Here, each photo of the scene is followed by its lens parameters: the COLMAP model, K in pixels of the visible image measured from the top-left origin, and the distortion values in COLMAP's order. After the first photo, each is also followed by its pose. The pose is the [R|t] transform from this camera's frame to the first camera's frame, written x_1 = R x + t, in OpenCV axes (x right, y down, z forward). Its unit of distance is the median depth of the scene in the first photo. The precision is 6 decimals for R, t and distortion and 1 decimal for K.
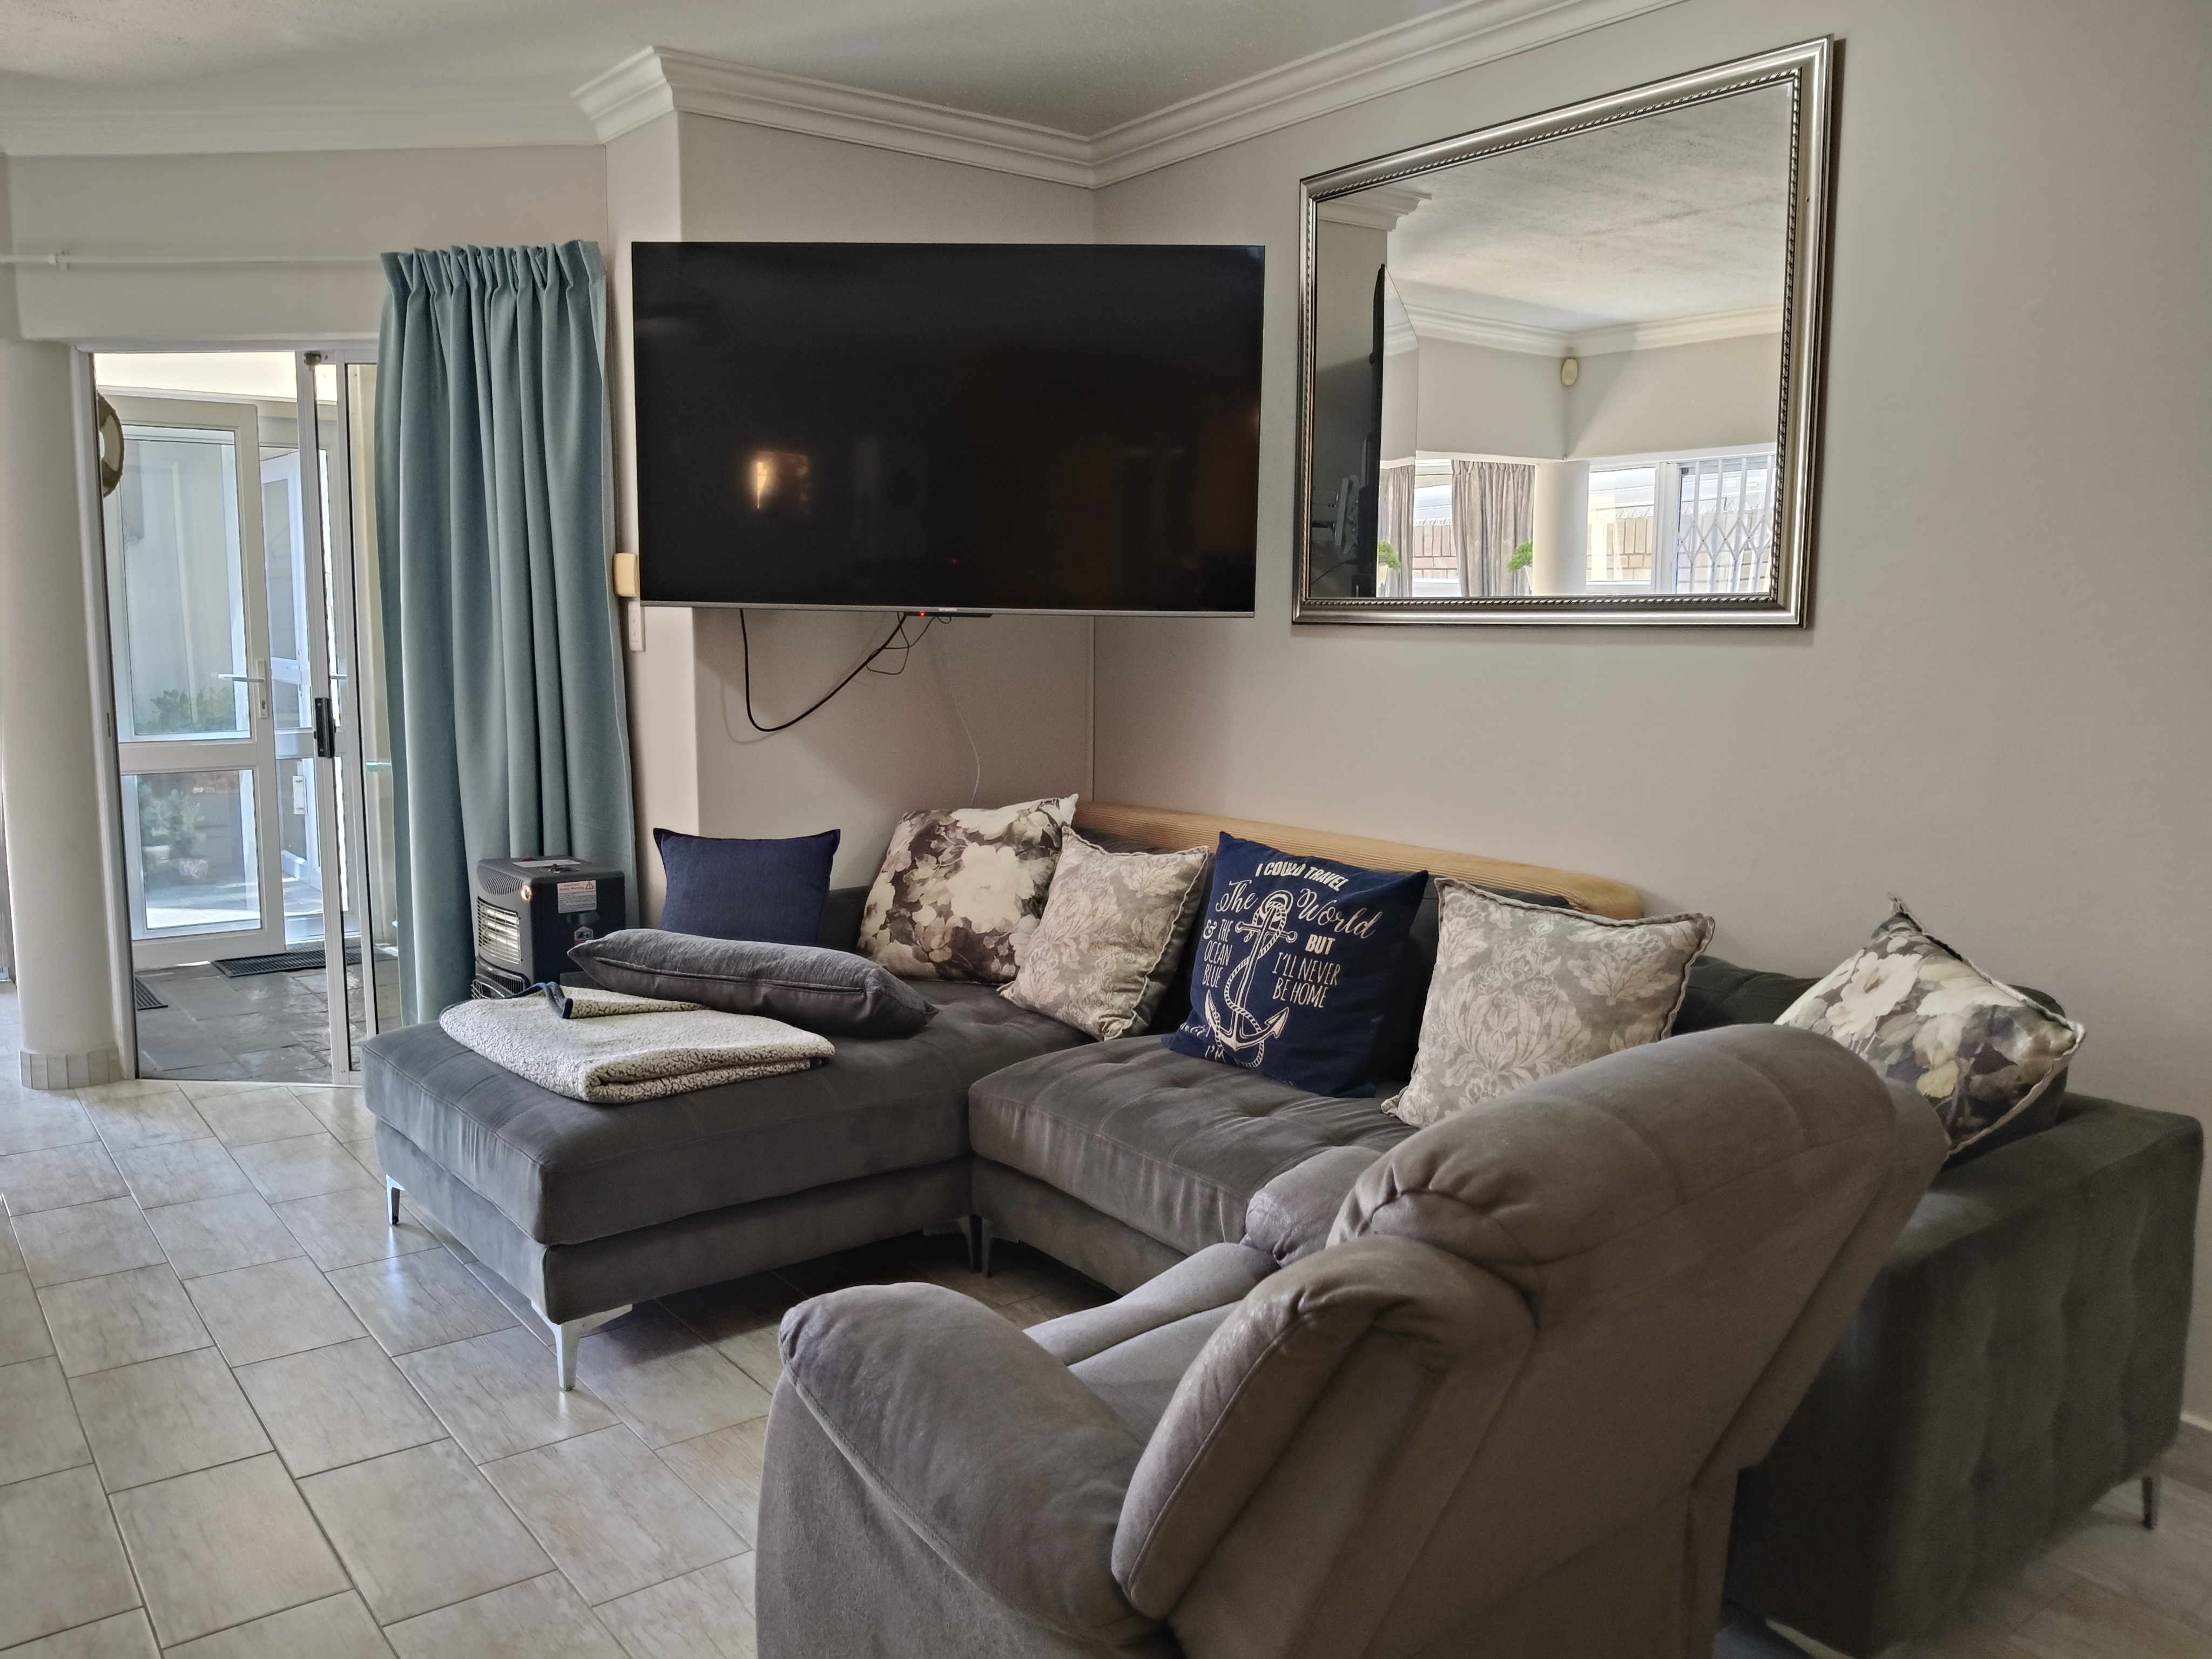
lens RADIAL K [[1697.6, 0, 1105.0], [0, 1697.6, 837.4], [0, 0, 1]] dist [0.000345, -0.045816]
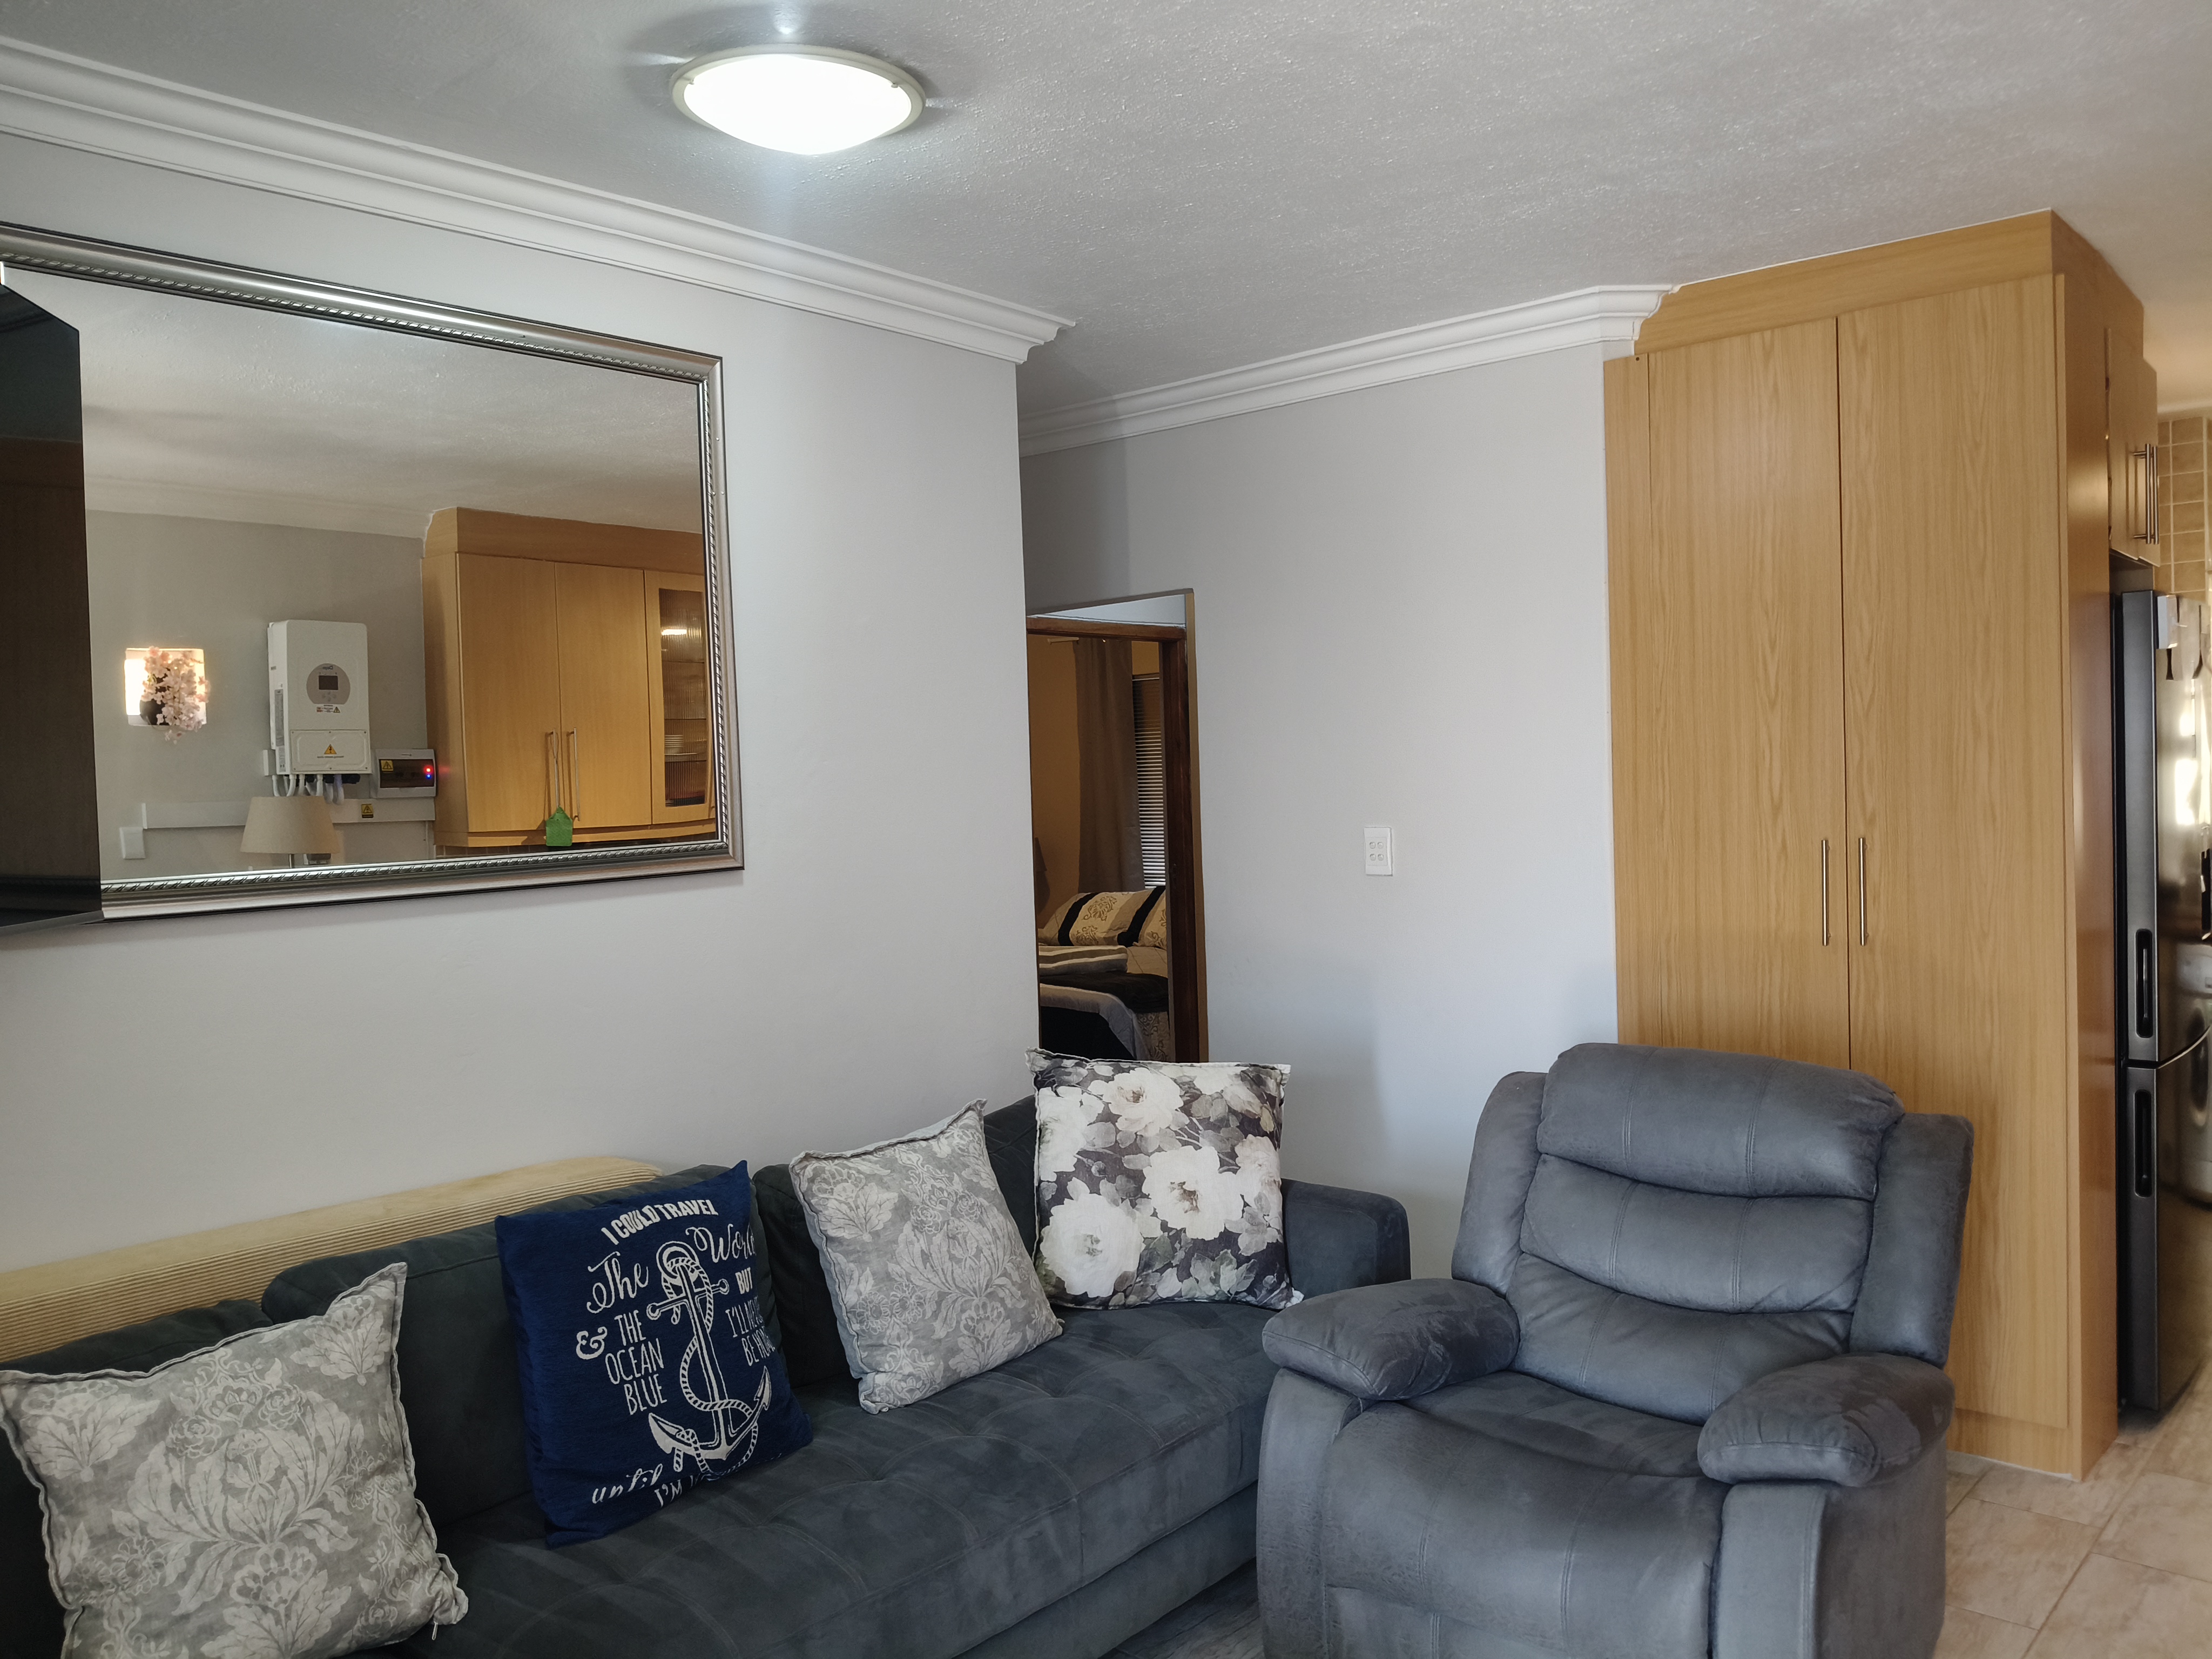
lens RADIAL K [[1697.6, 0, 1104.1], [0, 1697.6, 830.5], [0, 0, 1]] dist [0.000345, -0.045816]
pose [[-0.194587, -0.046249, 0.979794, -0.683194], [0.159281, 0.984140, 0.078088, -0.182490], [-0.967866, 0.171258, -0.184134, 0.922969]]
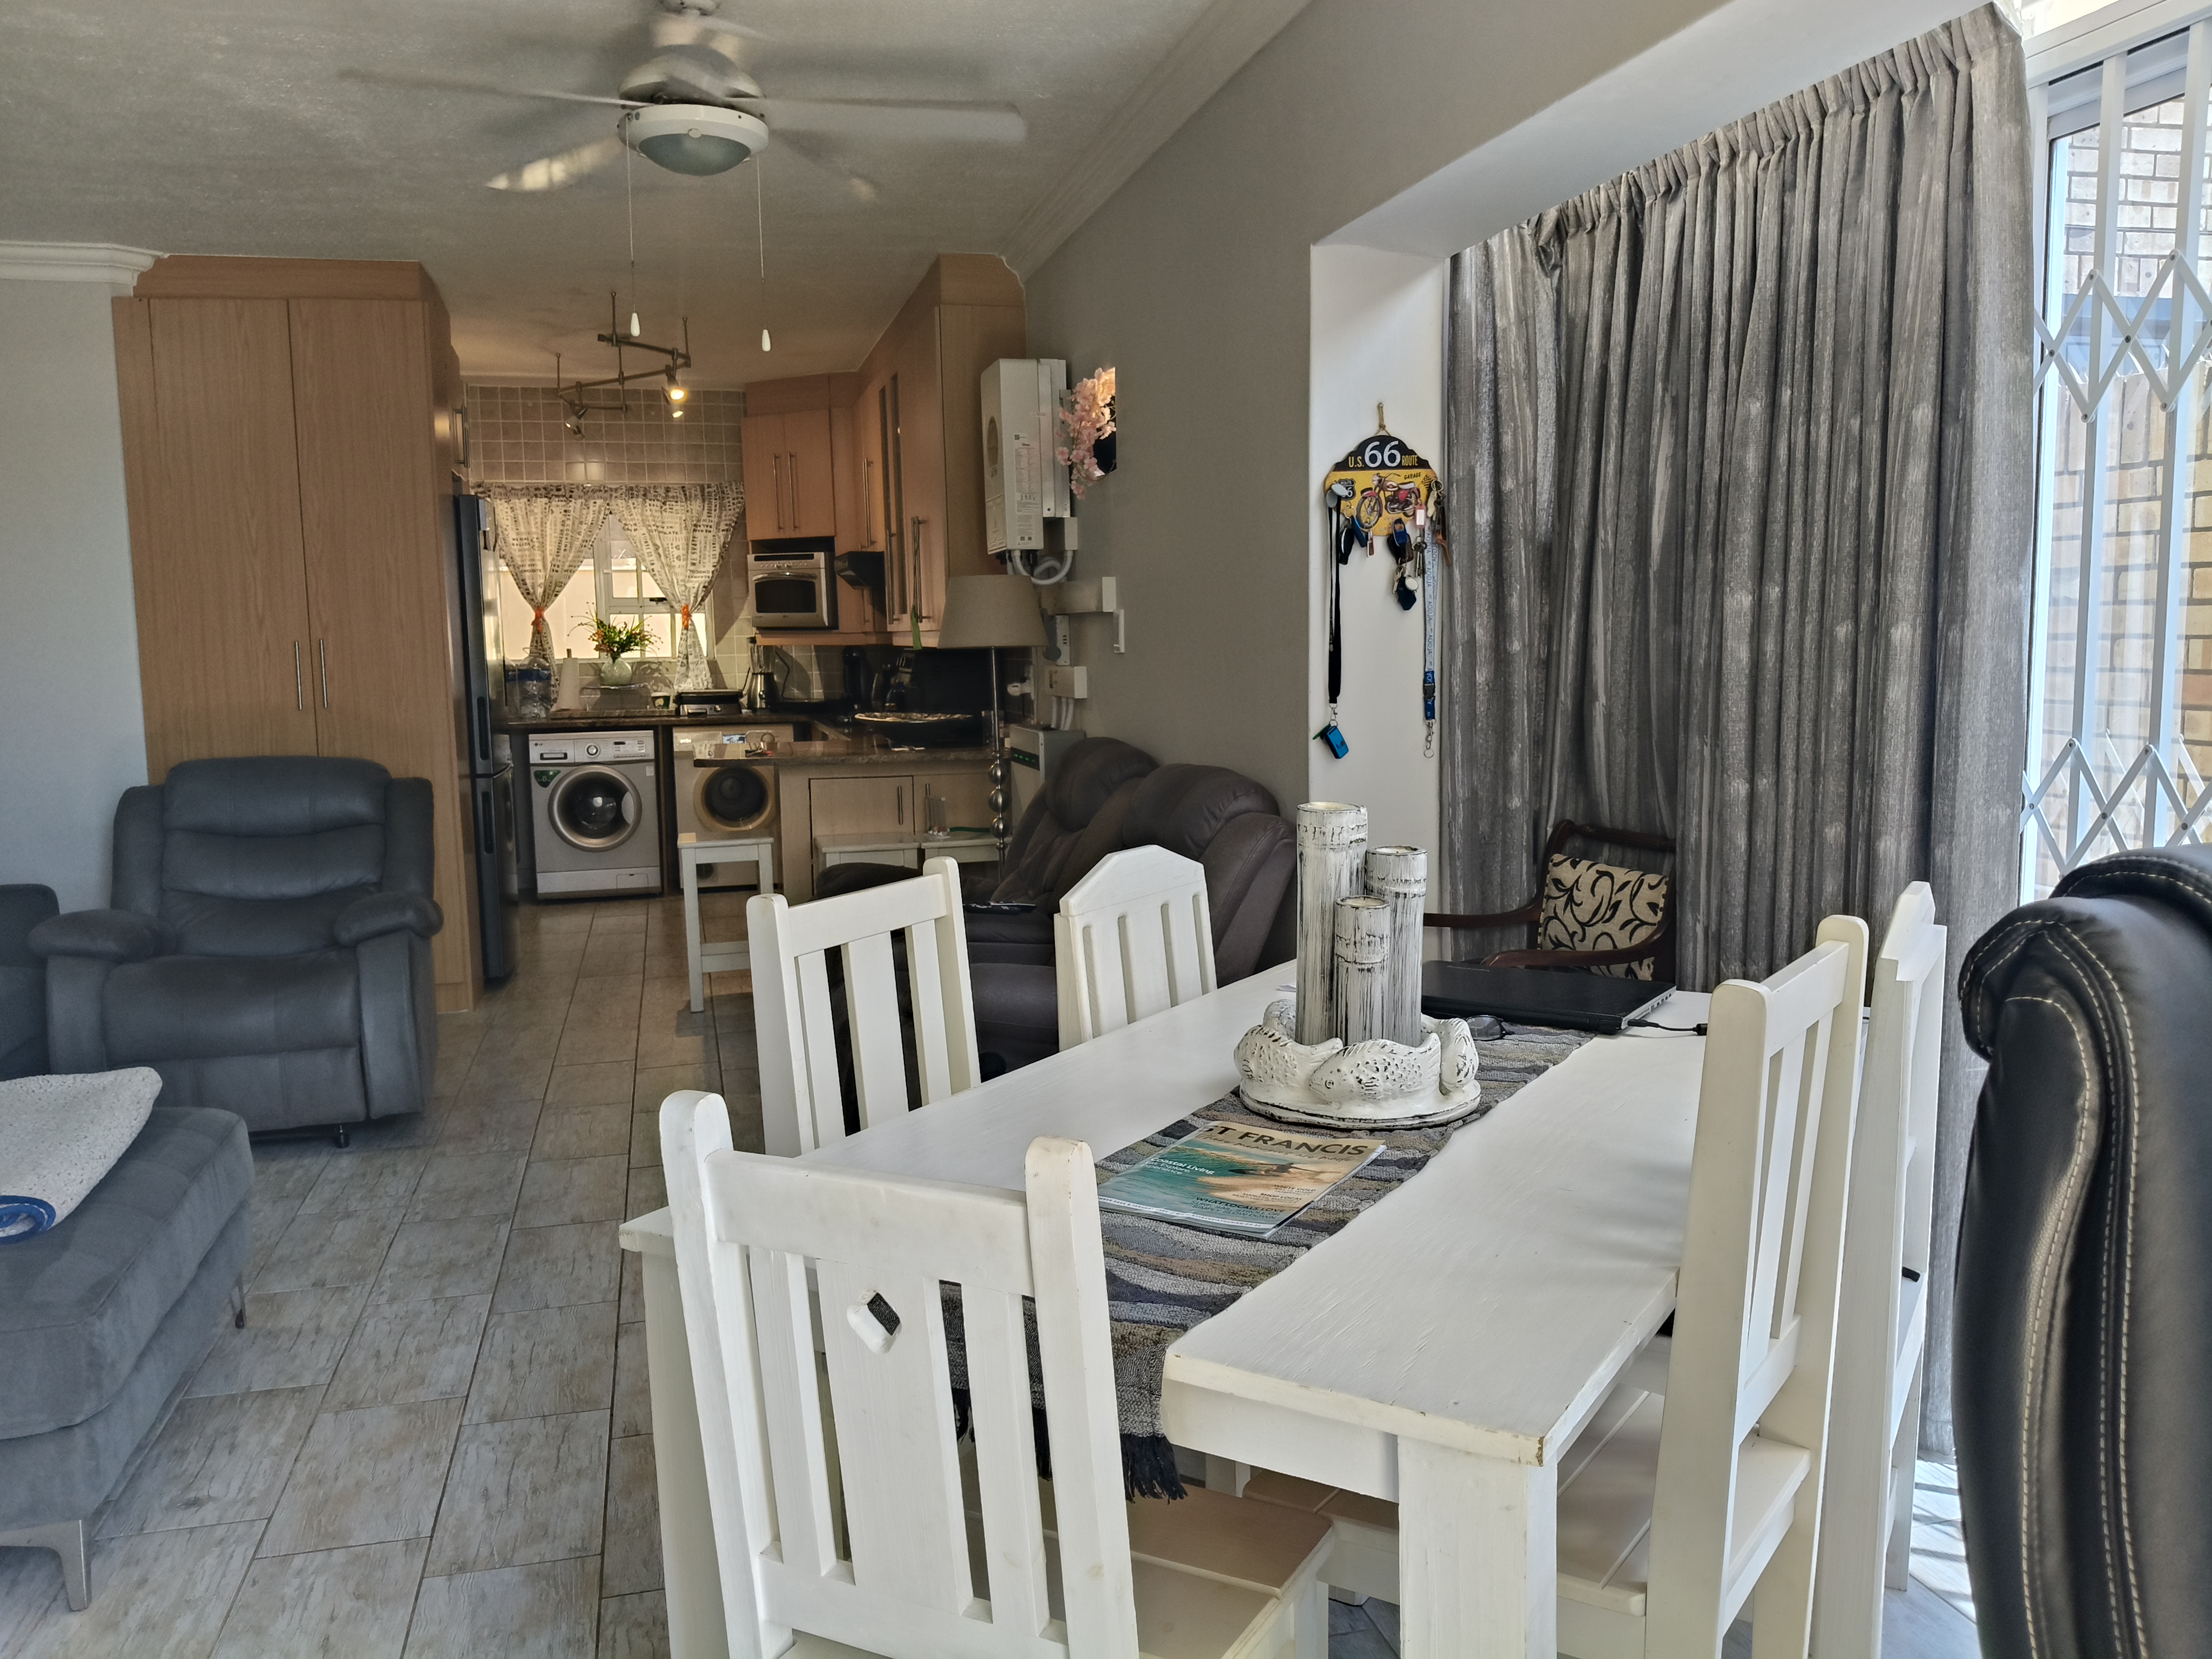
lens RADIAL K [[1697.6, 0, 1104.1], [0, 1697.6, 844.1], [0, 0, 1]] dist [0.000345, -0.045816]
pose [[-0.920452, -0.052319, 0.387338, -0.945565], [0.052386, 0.965545, 0.254908, -0.199771], [-0.387329, 0.254922, -0.885997, 1.282755]]
